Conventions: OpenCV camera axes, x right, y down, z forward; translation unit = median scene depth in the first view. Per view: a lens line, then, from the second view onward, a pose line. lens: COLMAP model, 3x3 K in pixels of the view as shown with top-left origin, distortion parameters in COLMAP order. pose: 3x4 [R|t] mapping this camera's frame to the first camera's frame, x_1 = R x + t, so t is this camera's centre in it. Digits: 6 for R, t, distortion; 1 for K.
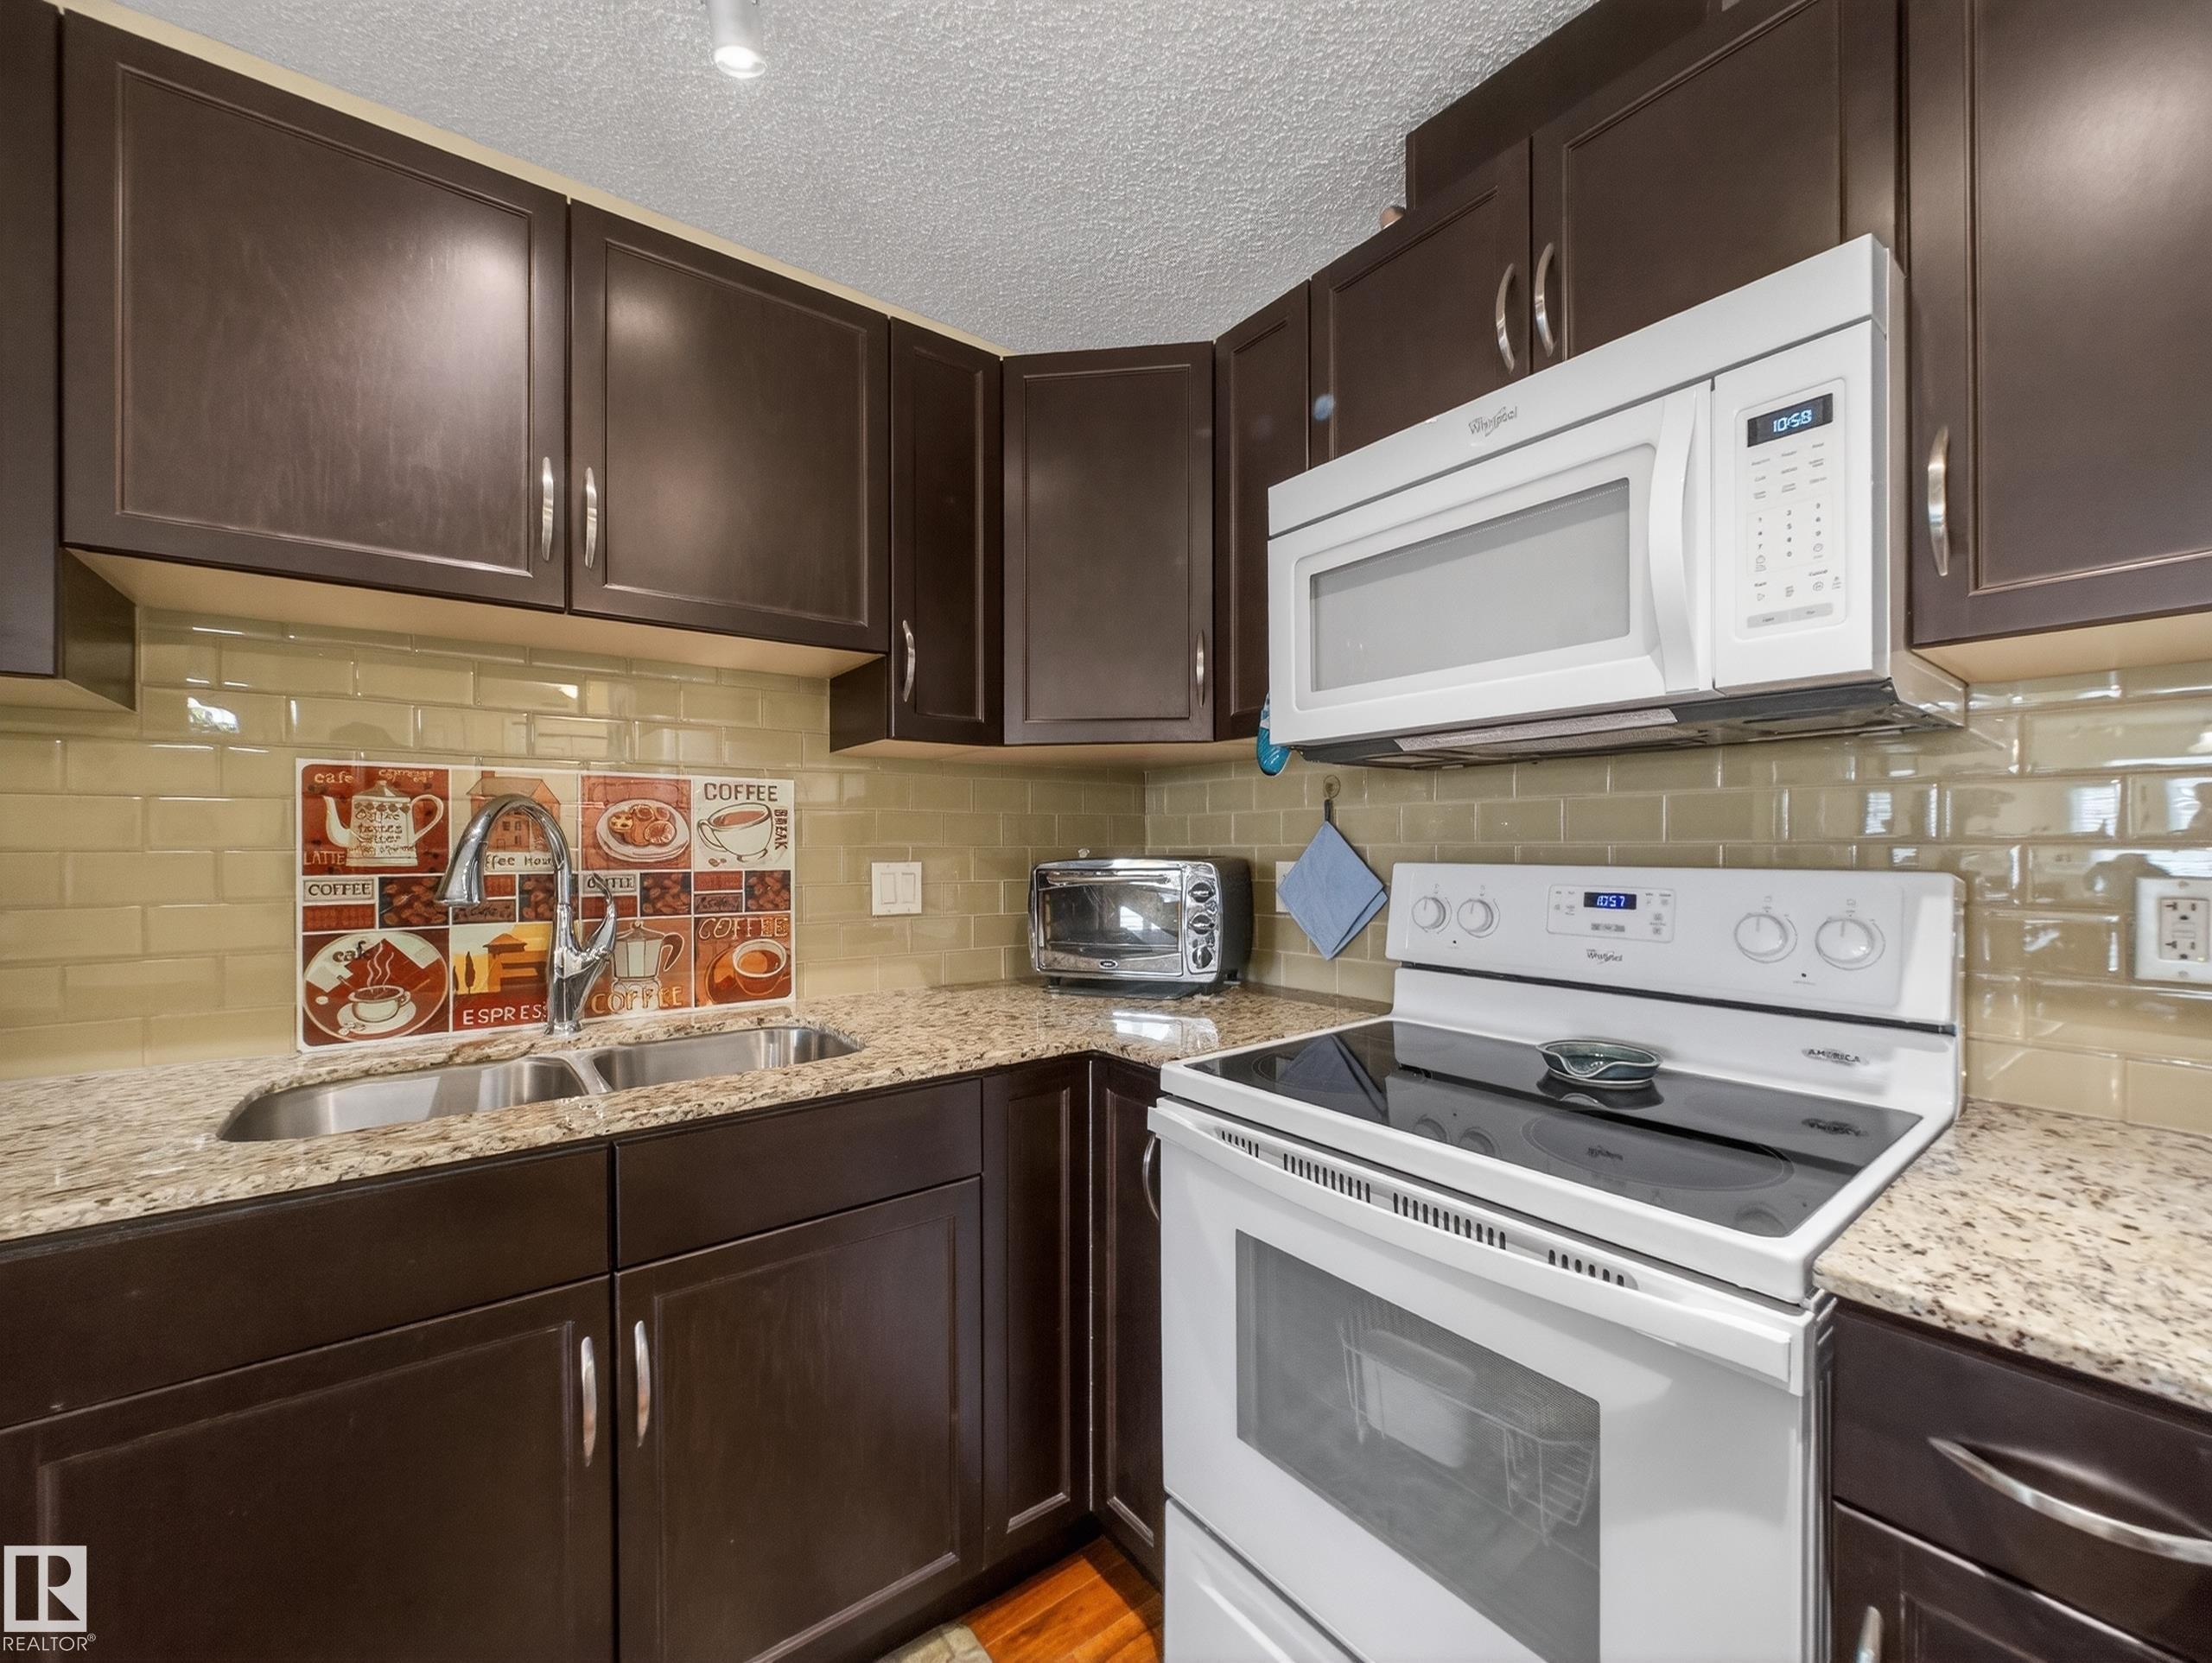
lens RADIAL K [[895.4, 0, 1120.3], [0, 895.4, 849.6], [0, 0, 1]] dist [-0.005015, -0.000568]
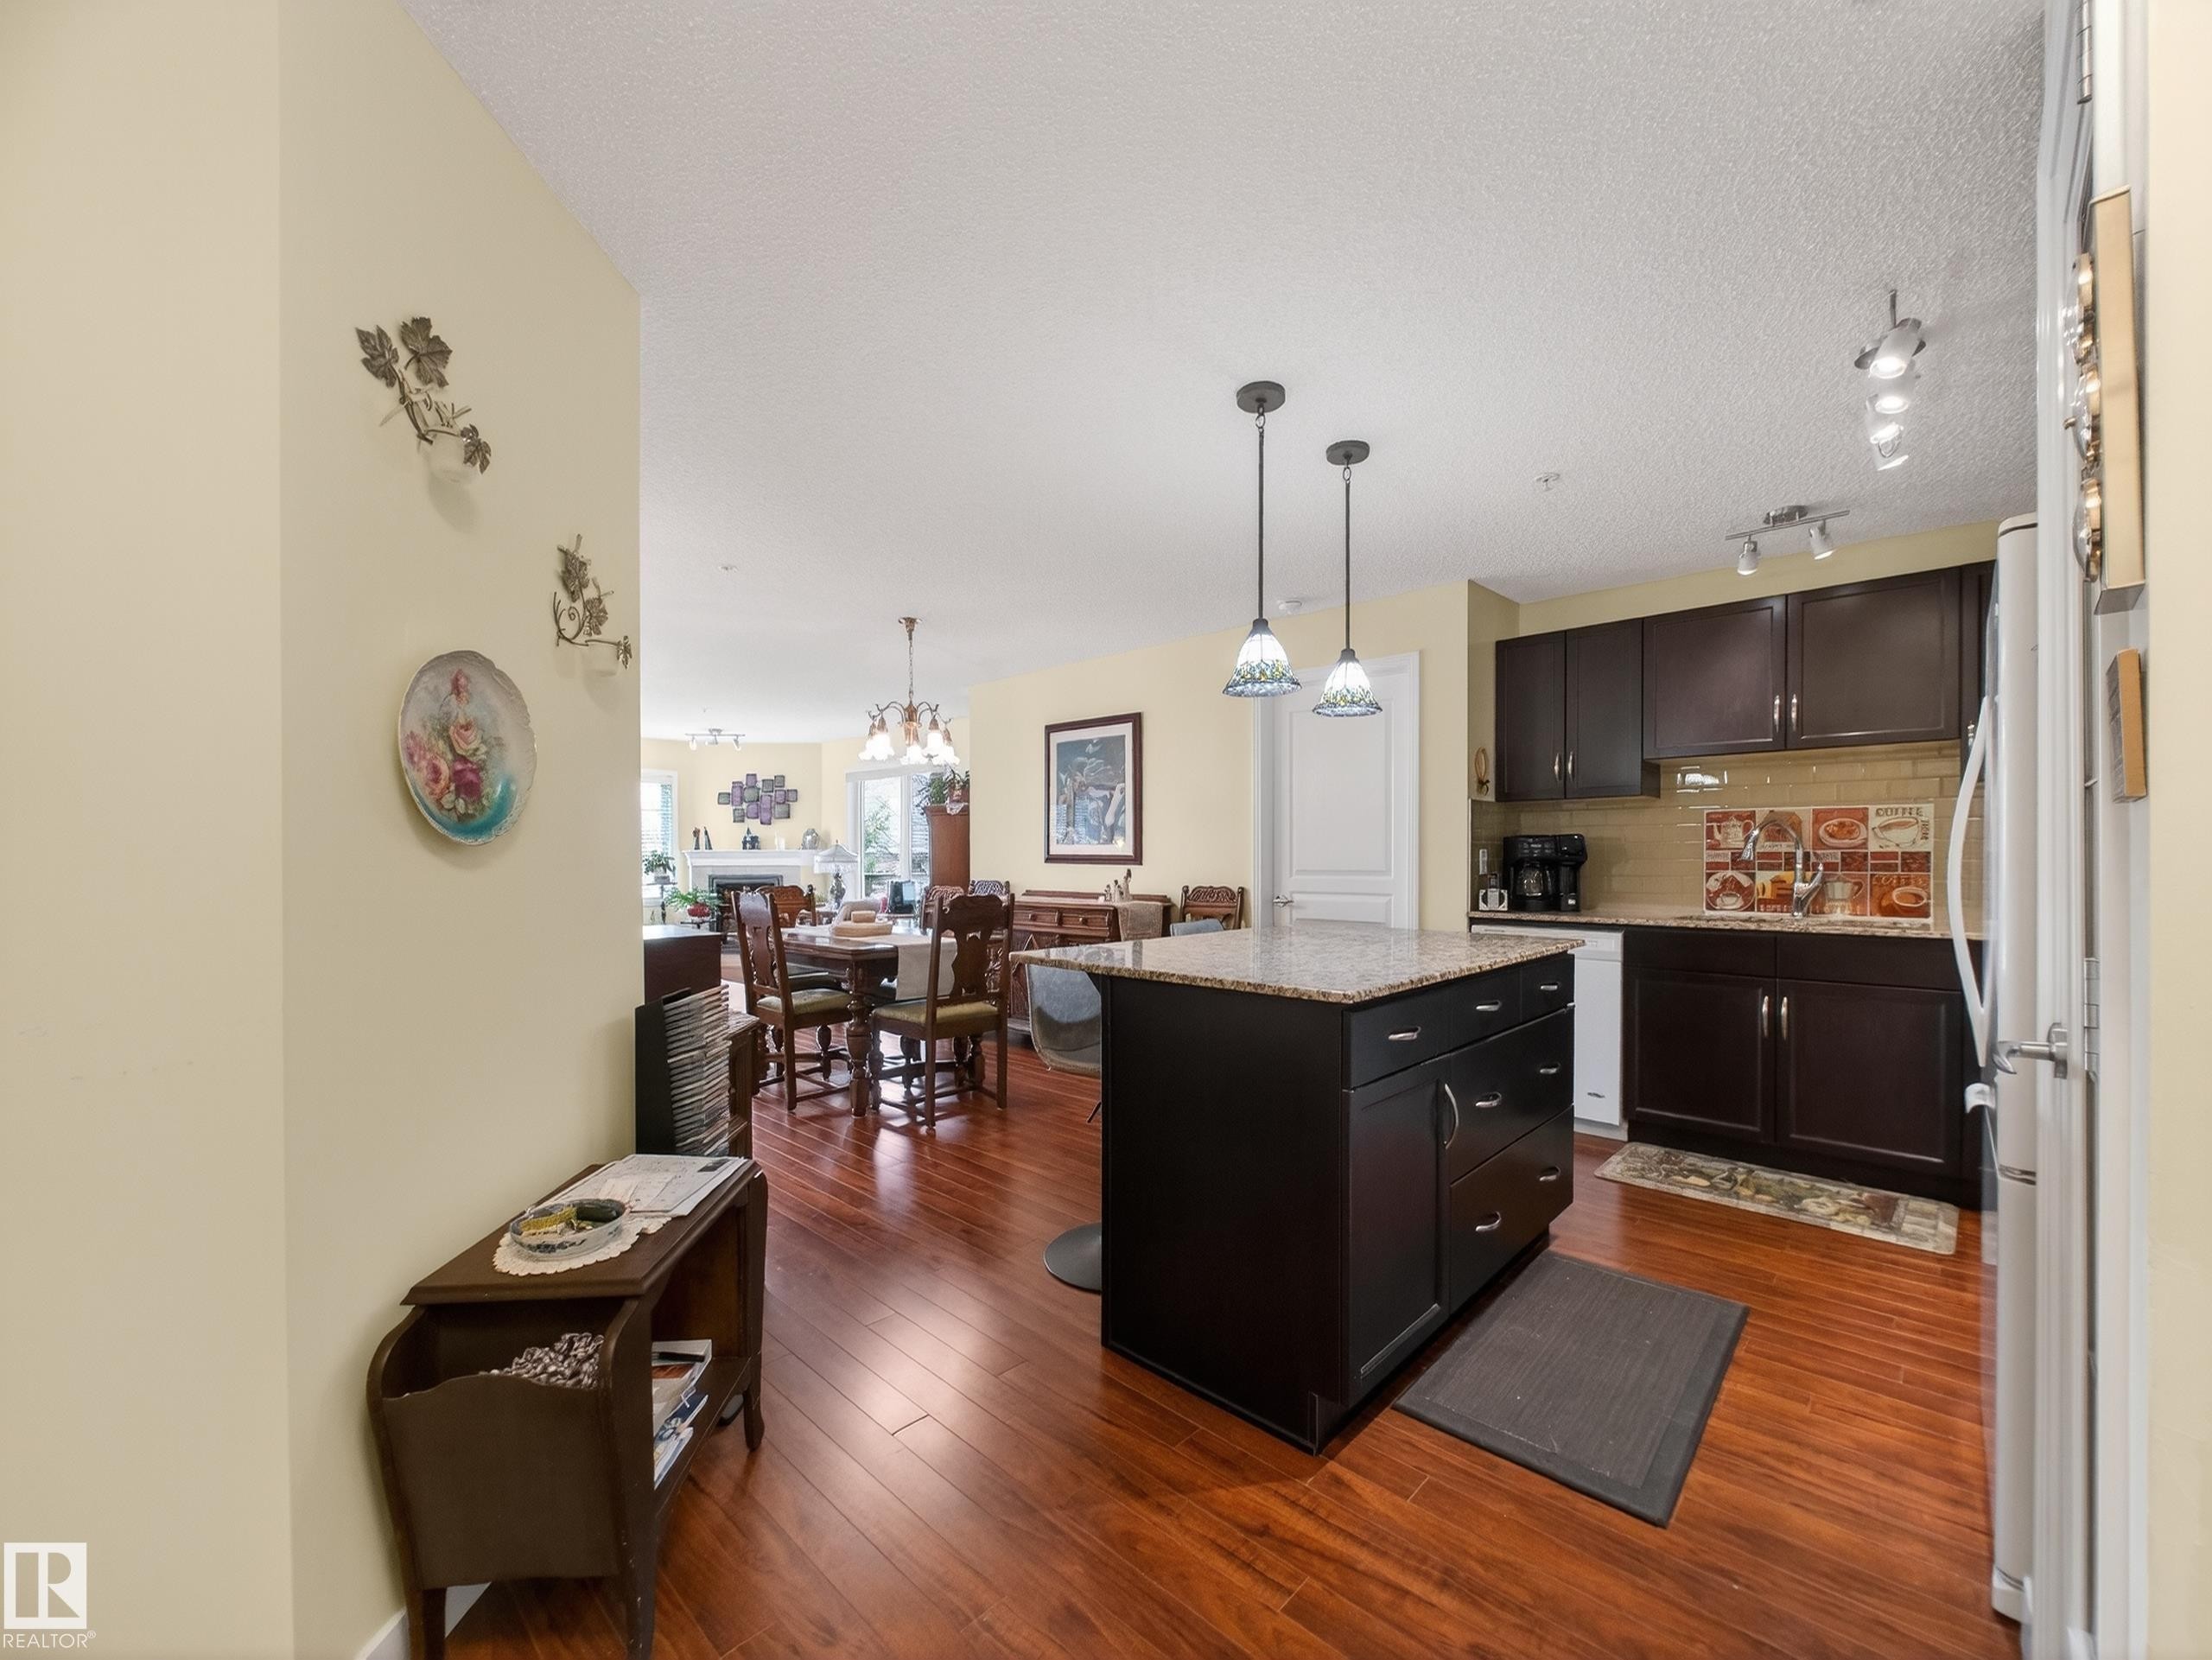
lens RADIAL K [[898.3, 0, 1097.5], [0, 898.3, 843.4], [0, 0, 1]] dist [-0.018705, 0.000092]
pose [[0.137328, -0.011437, -0.990460, 1.322335], [-0.008416, 0.999884, -0.012712, 0.047844], [0.990490, 0.010081, 0.137216, -1.064820]]
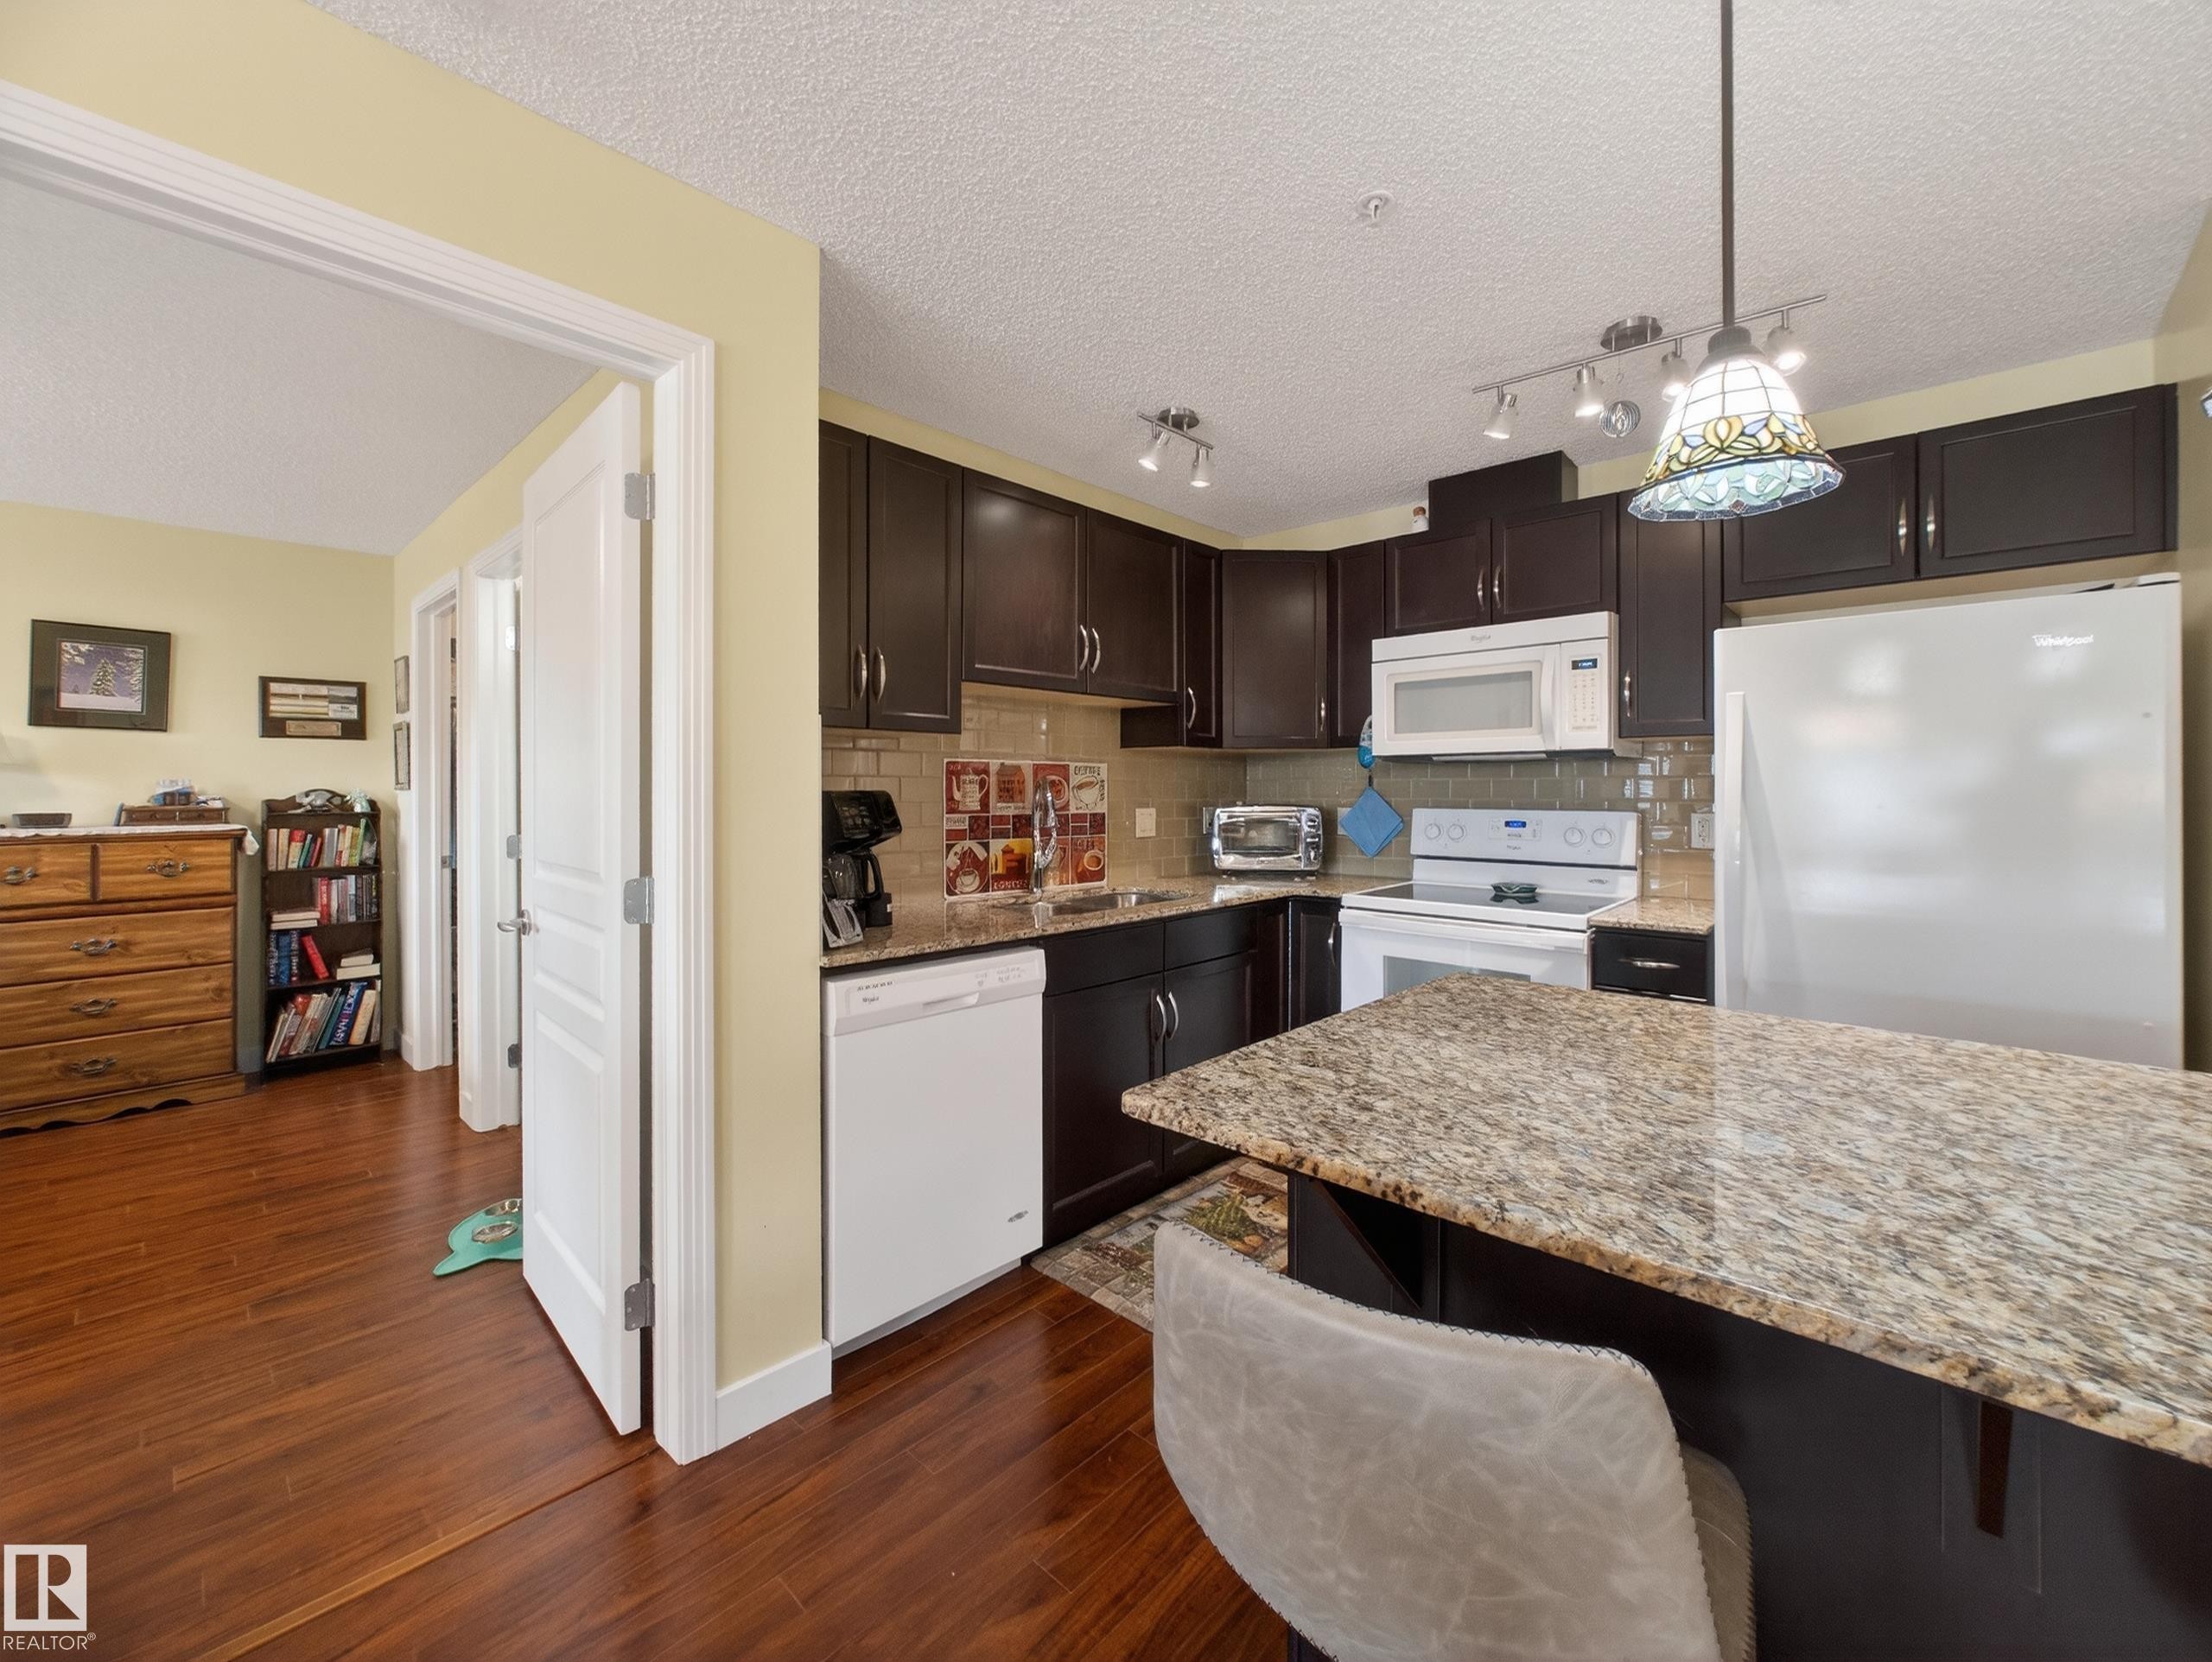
lens RADIAL K [[898.1, 0, 1130.7], [0, 898.1, 795.0], [0, 0, 1]] dist [-0.018705, 0.000092]
pose [[0.984332, 0.002392, 0.176307, -0.695876], [-0.002171, 0.999997, -0.001444, -0.011931], [-0.176310, 0.001038, 0.984334, -0.918445]]
